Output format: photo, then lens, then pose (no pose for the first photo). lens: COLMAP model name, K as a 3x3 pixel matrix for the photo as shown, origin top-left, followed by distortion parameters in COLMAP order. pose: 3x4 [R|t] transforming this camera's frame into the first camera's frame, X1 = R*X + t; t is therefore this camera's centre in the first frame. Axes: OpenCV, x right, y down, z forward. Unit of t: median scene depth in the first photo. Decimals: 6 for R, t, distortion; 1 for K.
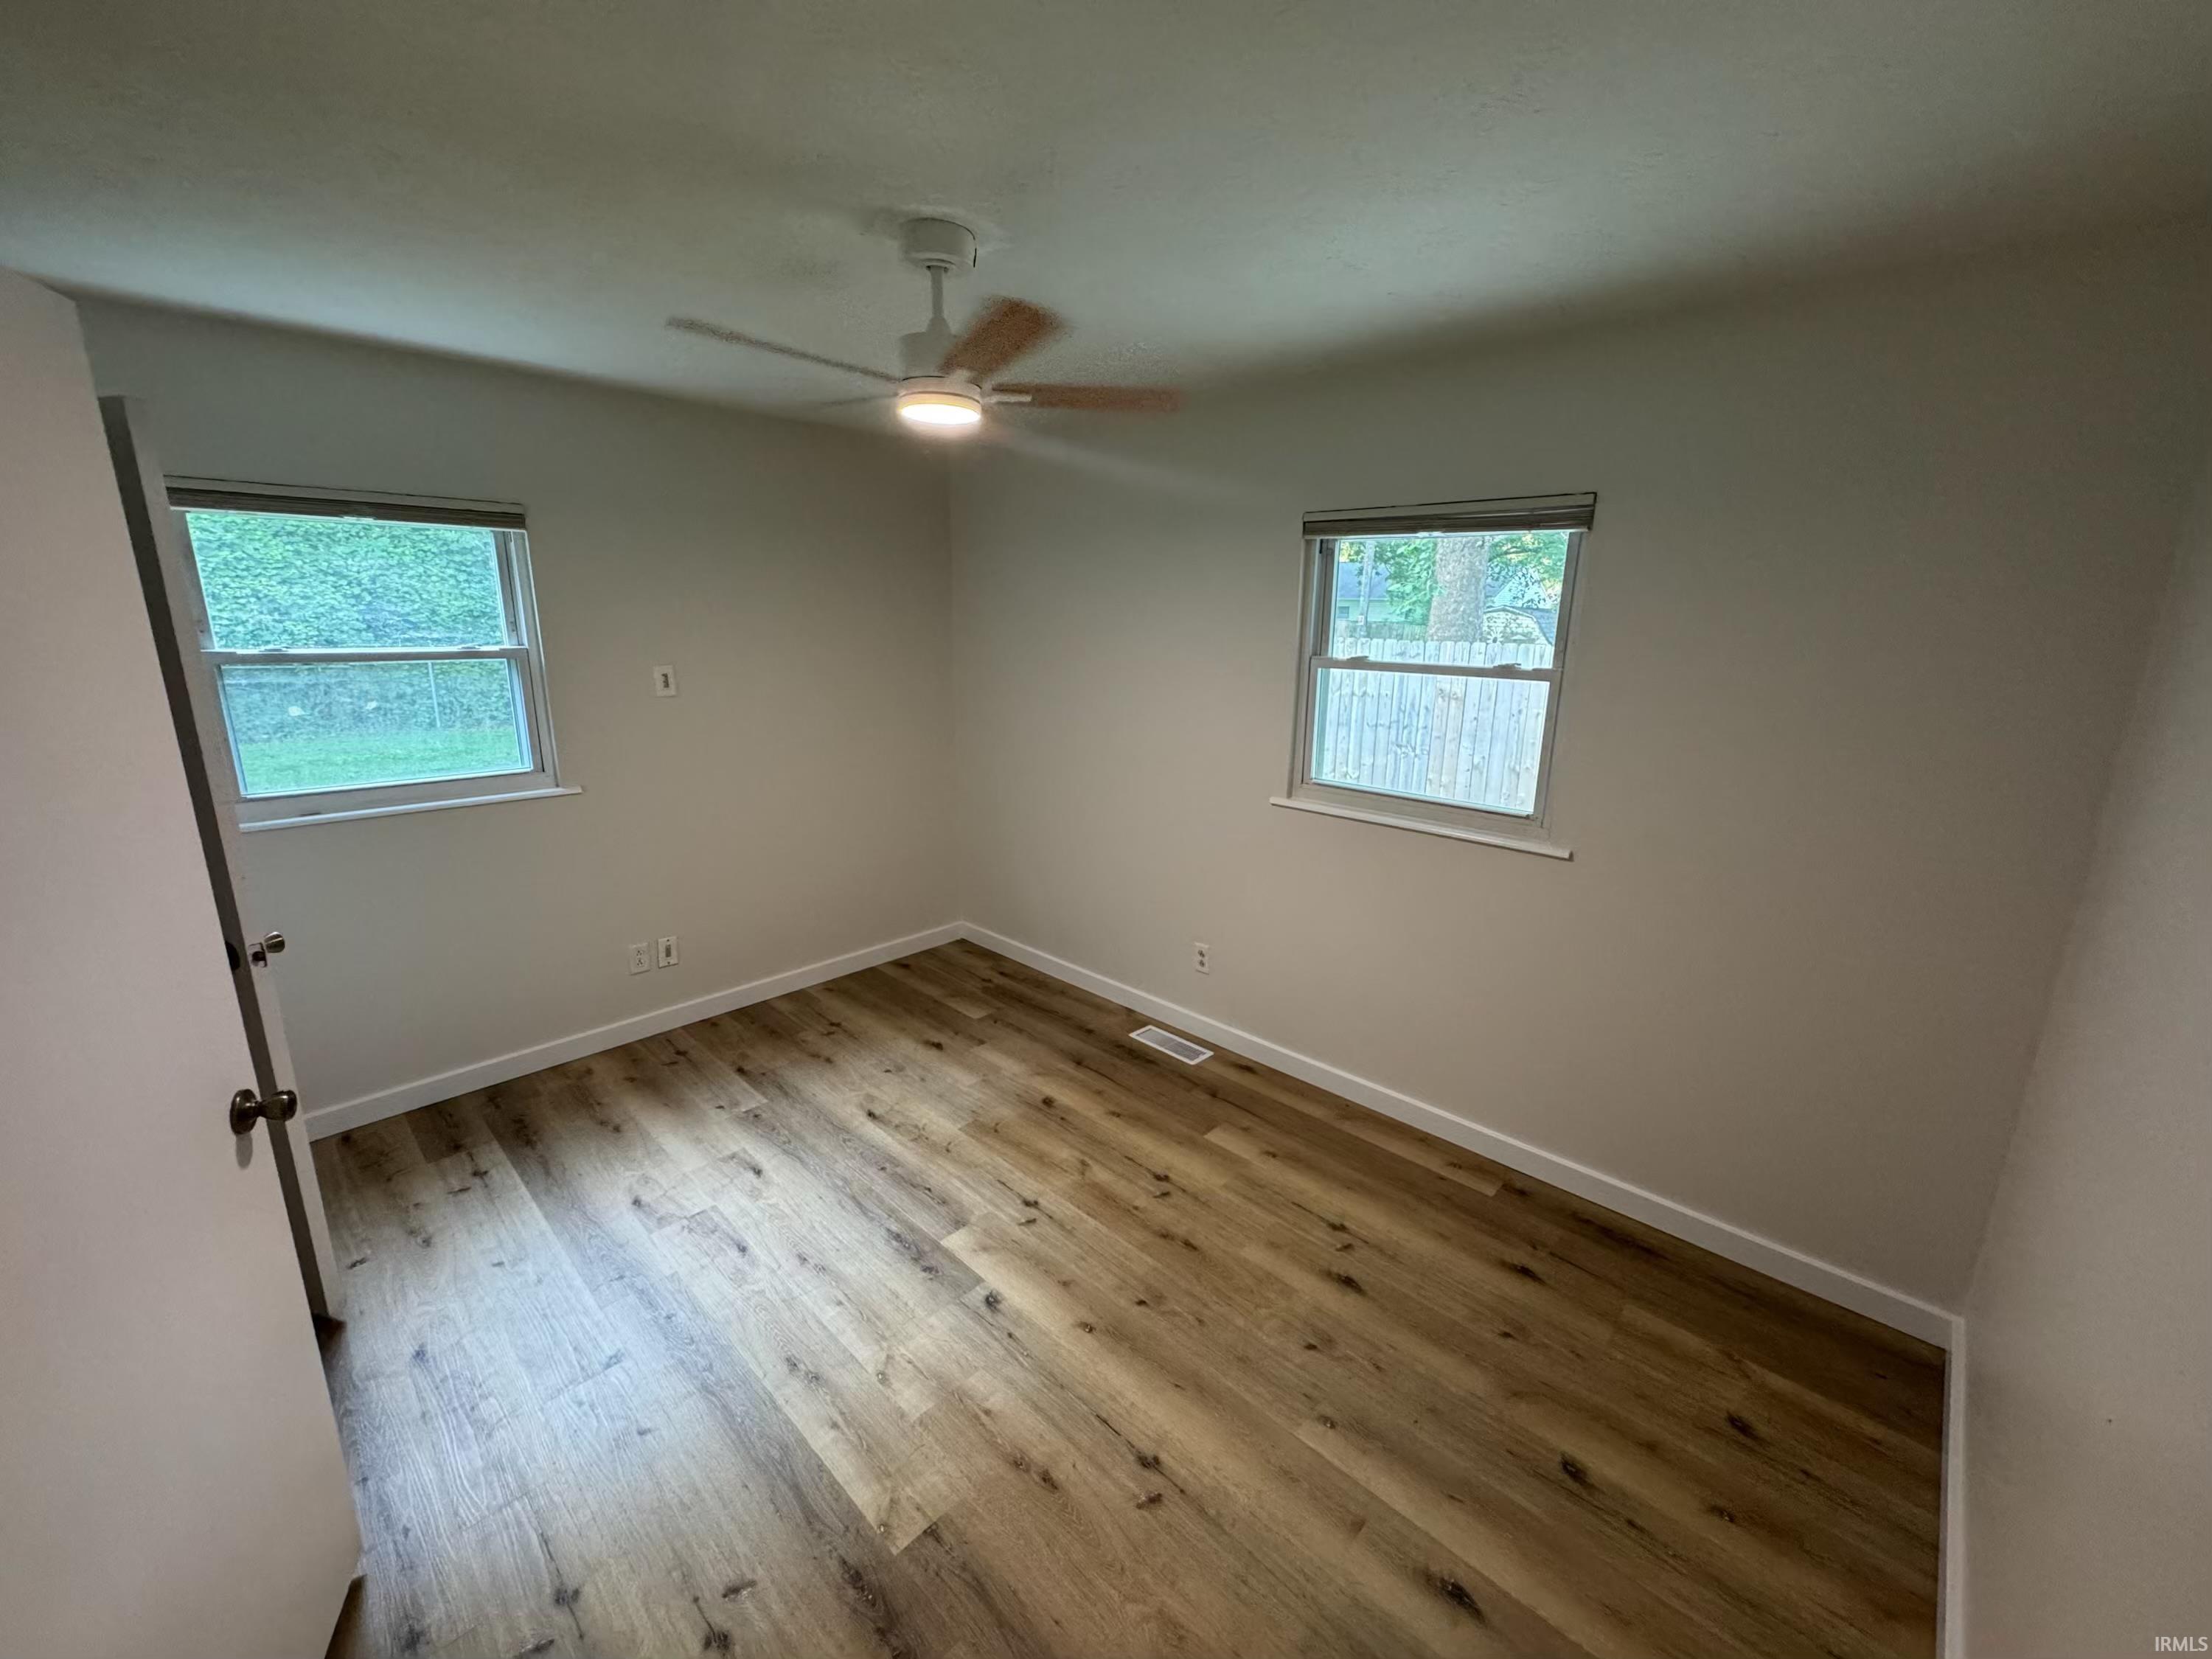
lens RADIAL K [[895.8, 0, 1104.2], [0, 895.8, 829.8], [0, 0, 1]] dist [0.001443, 0.000367]
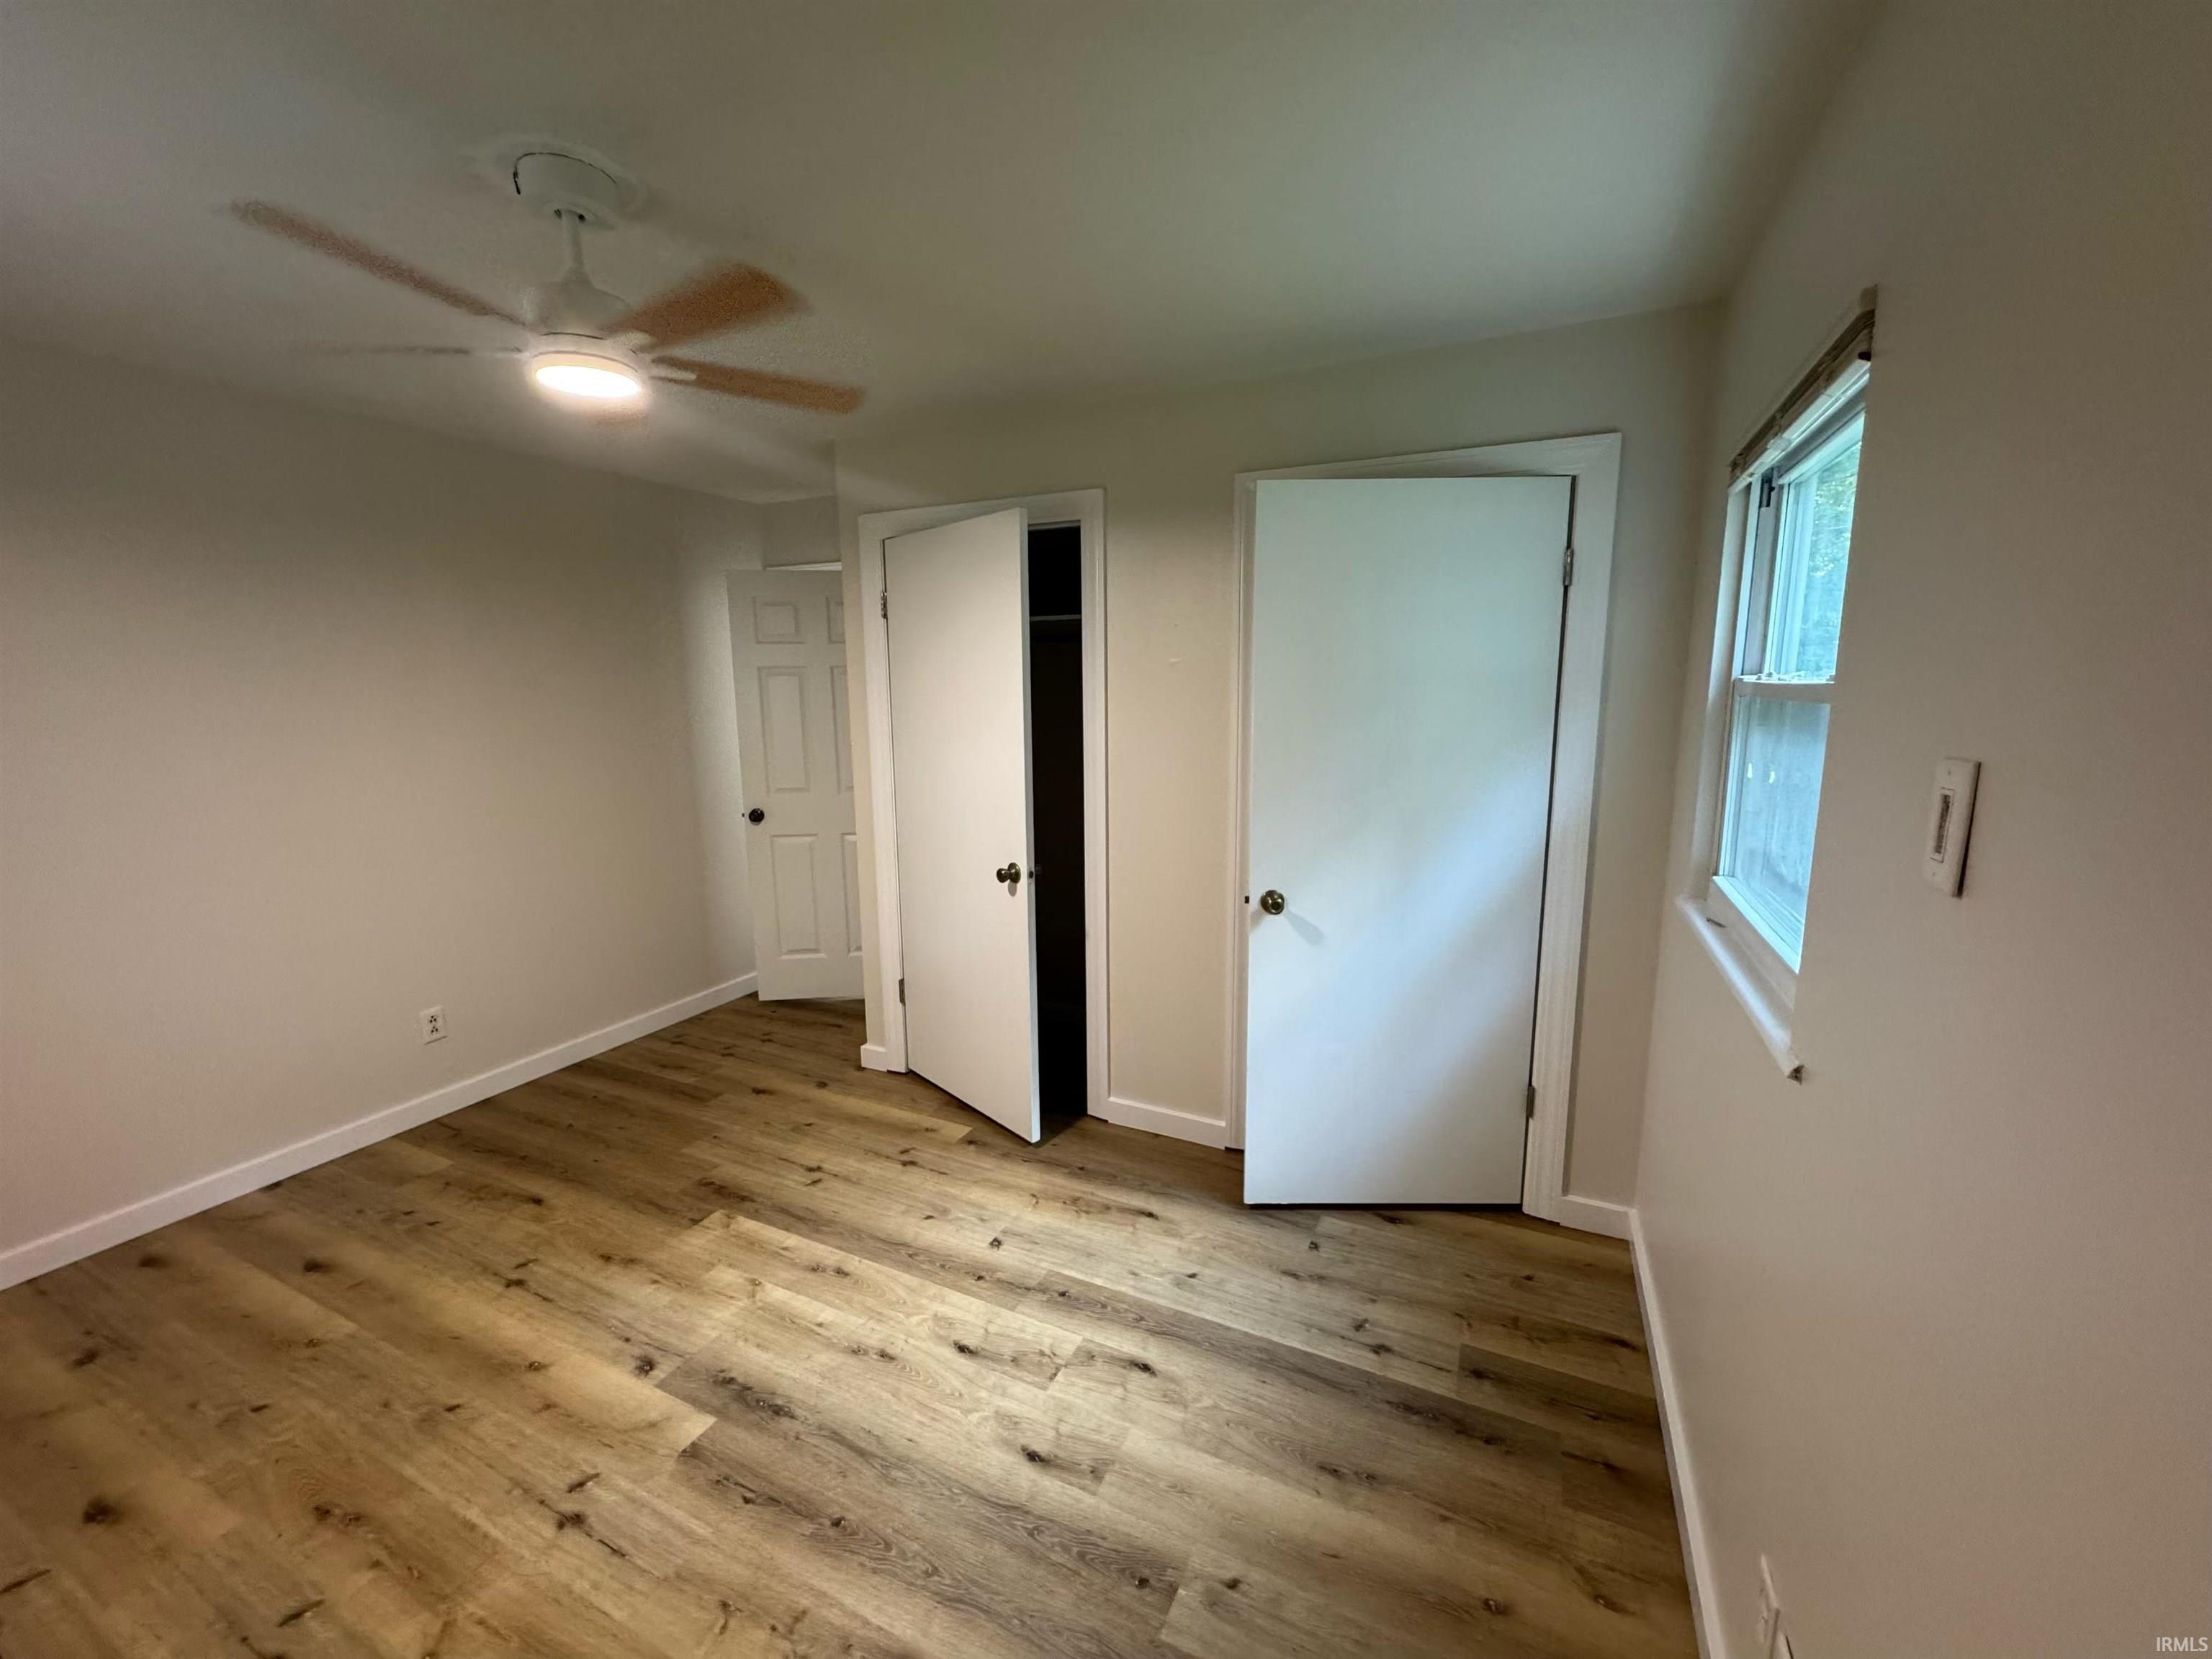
lens RADIAL K [[895.8, 0, 1104.9], [0, 895.8, 829.1], [0, 0, 1]] dist [0.001443, 0.000367]
pose [[-0.951051, 0.043098, -0.306014, -0.295019], [-0.079422, 0.922880, 0.376809, -0.334642], [0.298654, 0.382669, -0.874283, 1.627468]]
